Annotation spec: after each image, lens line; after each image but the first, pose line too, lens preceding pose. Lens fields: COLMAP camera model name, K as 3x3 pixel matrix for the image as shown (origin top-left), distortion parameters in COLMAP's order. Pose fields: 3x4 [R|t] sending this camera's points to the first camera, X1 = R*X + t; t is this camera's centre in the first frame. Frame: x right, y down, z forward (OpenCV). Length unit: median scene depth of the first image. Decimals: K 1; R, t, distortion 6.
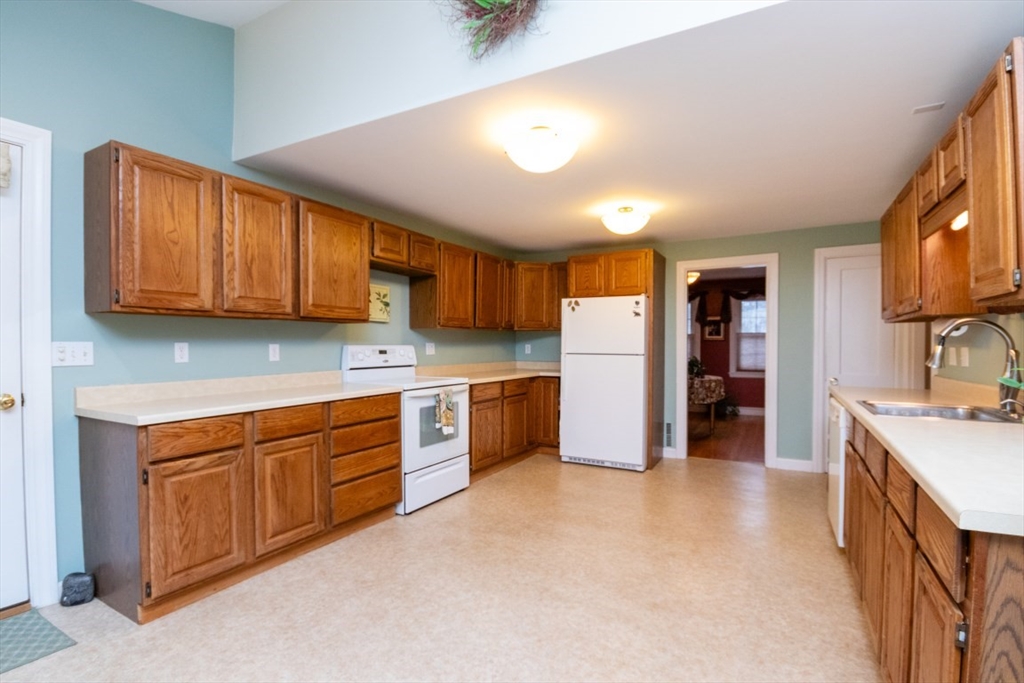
lens RADIAL K [[478.5, 0, 517.7], [0, 478.5, 347.2], [0, 0, 1]] dist [-0.001031, -0.013031]
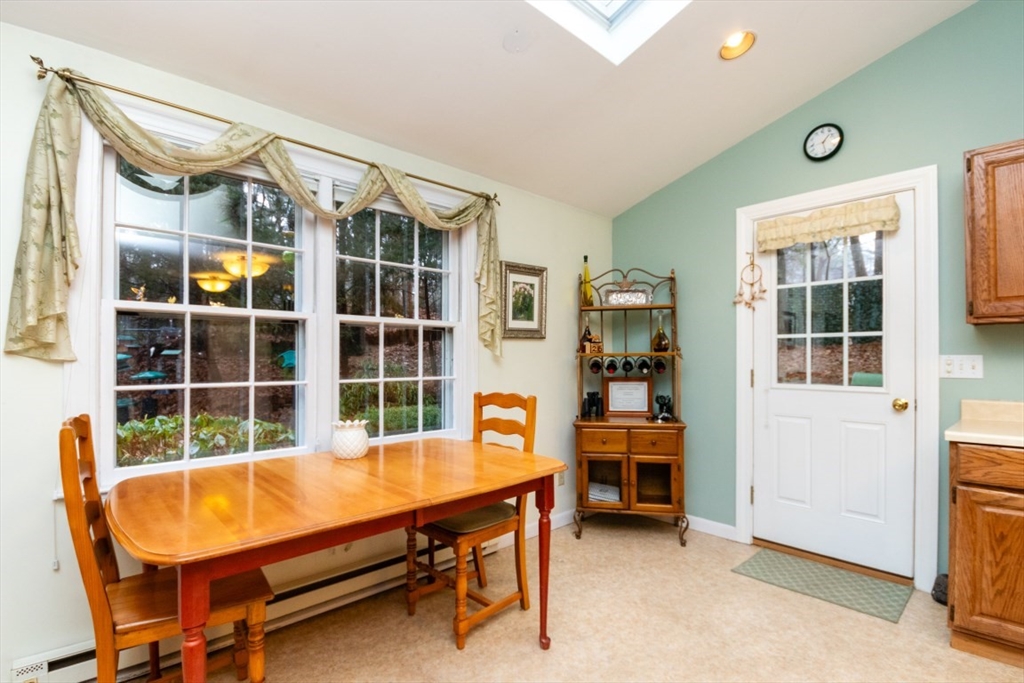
lens RADIAL K [[480.2, 0, 514.4], [0, 480.2, 351.7], [0, 0, 1]] dist [-0.003533, -0.010308]
pose [[-0.318596, -0.011485, -0.947821, 0.269883], [-0.005772, 0.999932, -0.010177, -0.001817], [0.947873, 0.002229, -0.318641, 0.300435]]
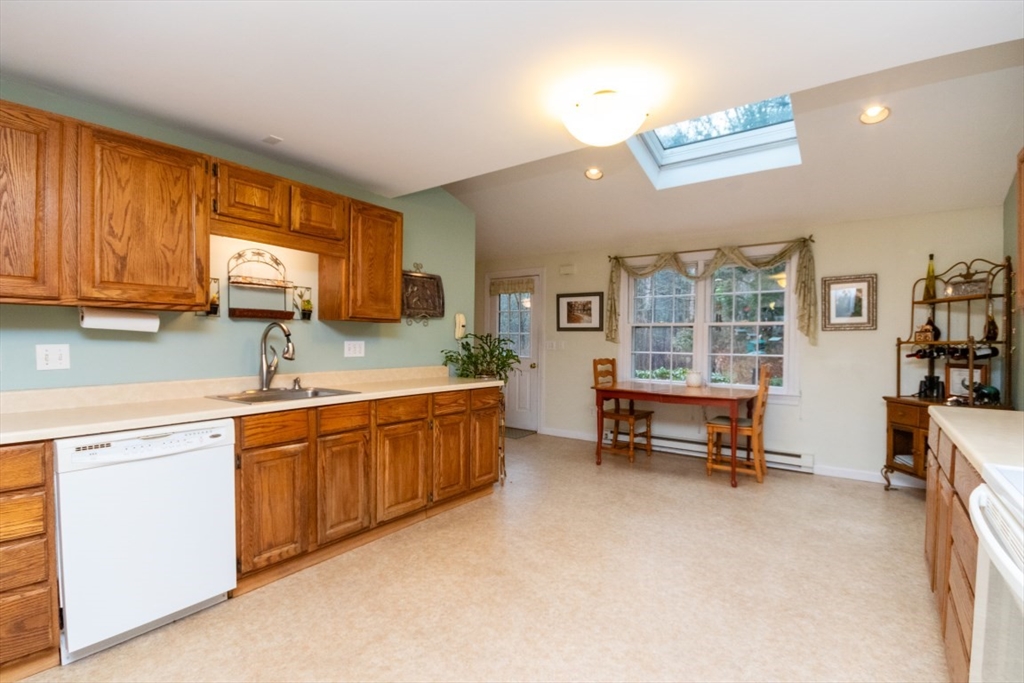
lens RADIAL K [[478.5, 0, 517.7], [0, 478.5, 347.2], [0, 0, 1]] dist [-0.001031, -0.013031]
pose [[-0.991492, -0.011514, 0.129654, 0.042721], [-0.008507, 0.999682, 0.023722, -0.017926], [-0.129886, 0.022417, -0.991275, 1.620944]]
